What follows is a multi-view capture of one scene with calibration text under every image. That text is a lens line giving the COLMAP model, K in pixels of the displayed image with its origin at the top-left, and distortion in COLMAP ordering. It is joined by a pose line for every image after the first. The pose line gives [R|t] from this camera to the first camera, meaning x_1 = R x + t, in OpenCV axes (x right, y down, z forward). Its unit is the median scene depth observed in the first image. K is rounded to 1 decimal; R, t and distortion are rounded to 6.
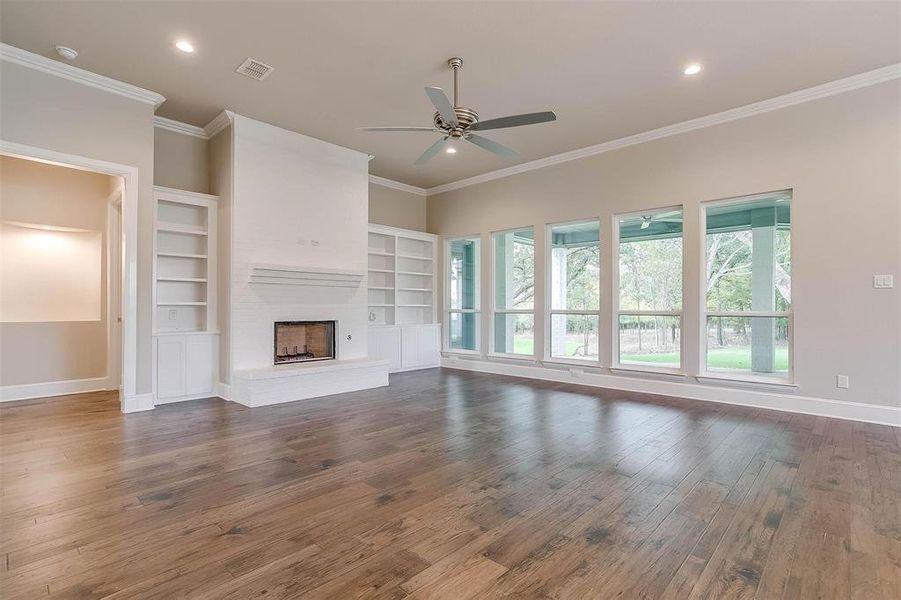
lens RADIAL K [[429.7, 0, 453.6], [0, 429.7, 303.7], [0, 0, 1]] dist [-0.018944, 0.000321]
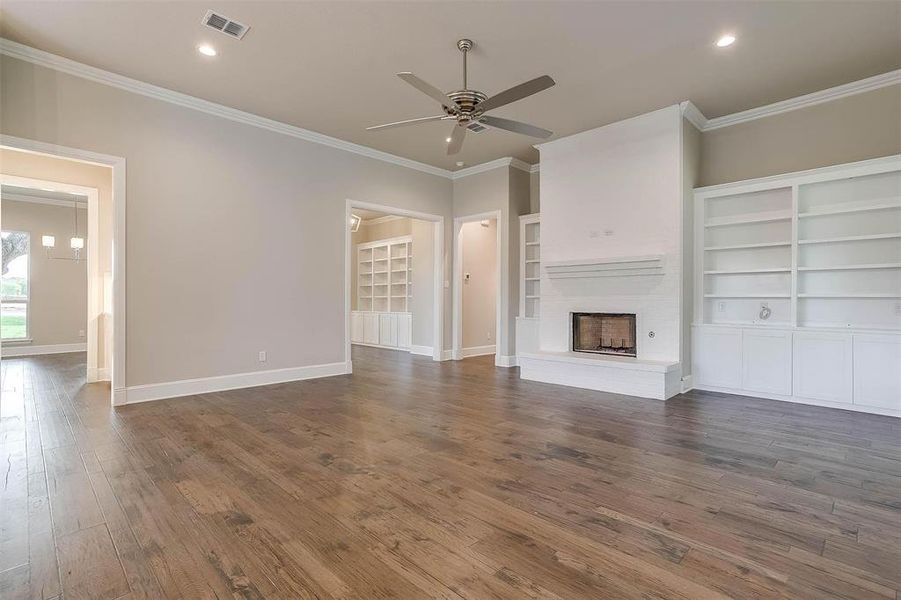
lens RADIAL K [[429.7, 0, 453.6], [0, 429.7, 303.7], [0, 0, 1]] dist [-0.018944, 0.000321]
pose [[-0.027199, 0.004618, -0.999619, 0.666649], [0.010140, 0.999939, 0.004343, 0.010741], [0.999579, -0.010018, -0.027244, 0.691600]]
